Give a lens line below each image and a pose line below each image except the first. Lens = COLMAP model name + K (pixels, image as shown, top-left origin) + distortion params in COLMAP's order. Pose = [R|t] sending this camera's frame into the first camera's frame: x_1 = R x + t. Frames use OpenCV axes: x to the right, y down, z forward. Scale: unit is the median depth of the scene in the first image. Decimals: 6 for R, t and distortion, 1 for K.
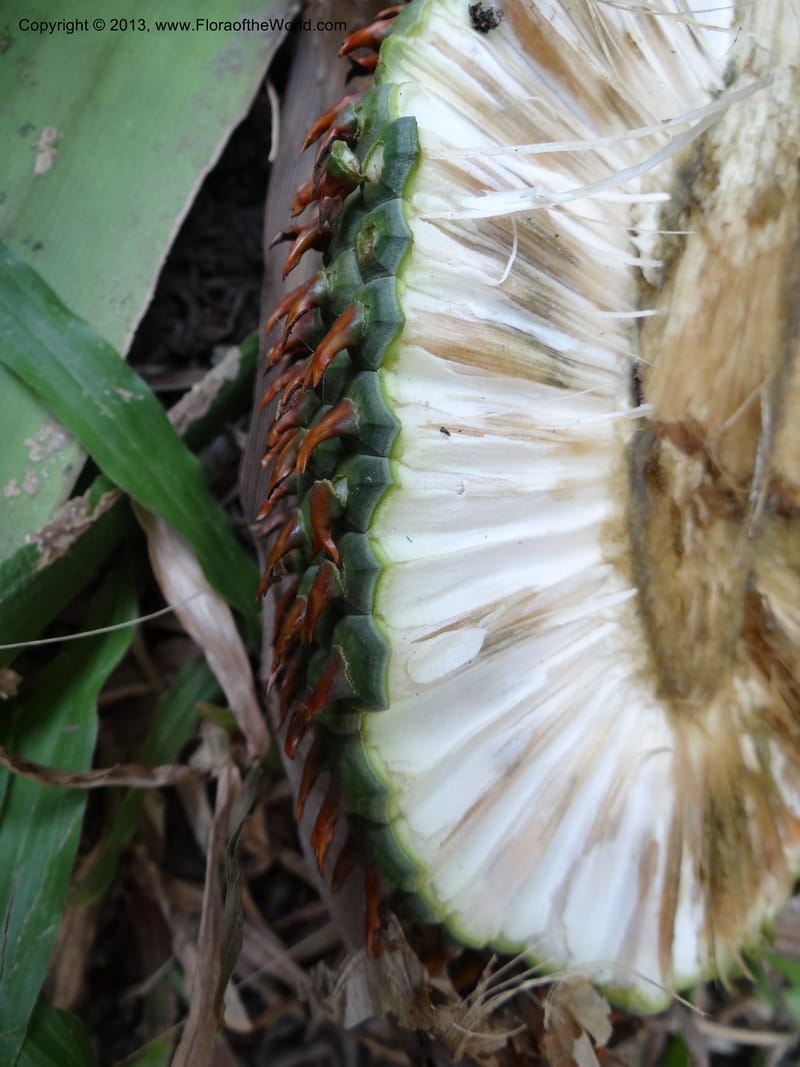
lens RADIAL K [[853.4, 0, 403.0], [0, 853.4, 533.2], [0, 0, 1]] dist [-0.004582, -0.004501]
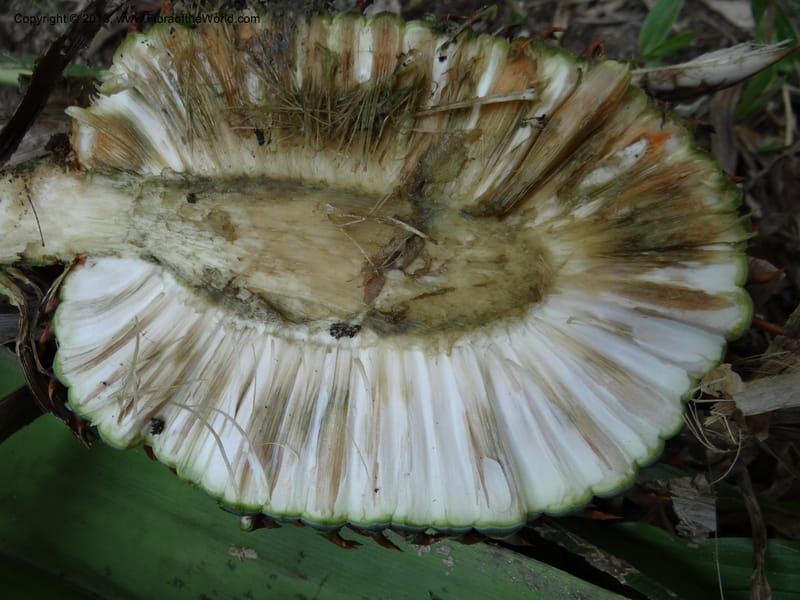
lens RADIAL K [[625.8, 0, 400.0], [0, 625.8, 300.0], [0, 0, 1]] dist [-0.008506, -0.007328]
pose [[-0.046717, -0.911680, -0.408236, 0.968573], [0.993095, 0.001635, -0.117298, 0.092400], [0.107606, -0.410897, 0.905309, -0.077651]]
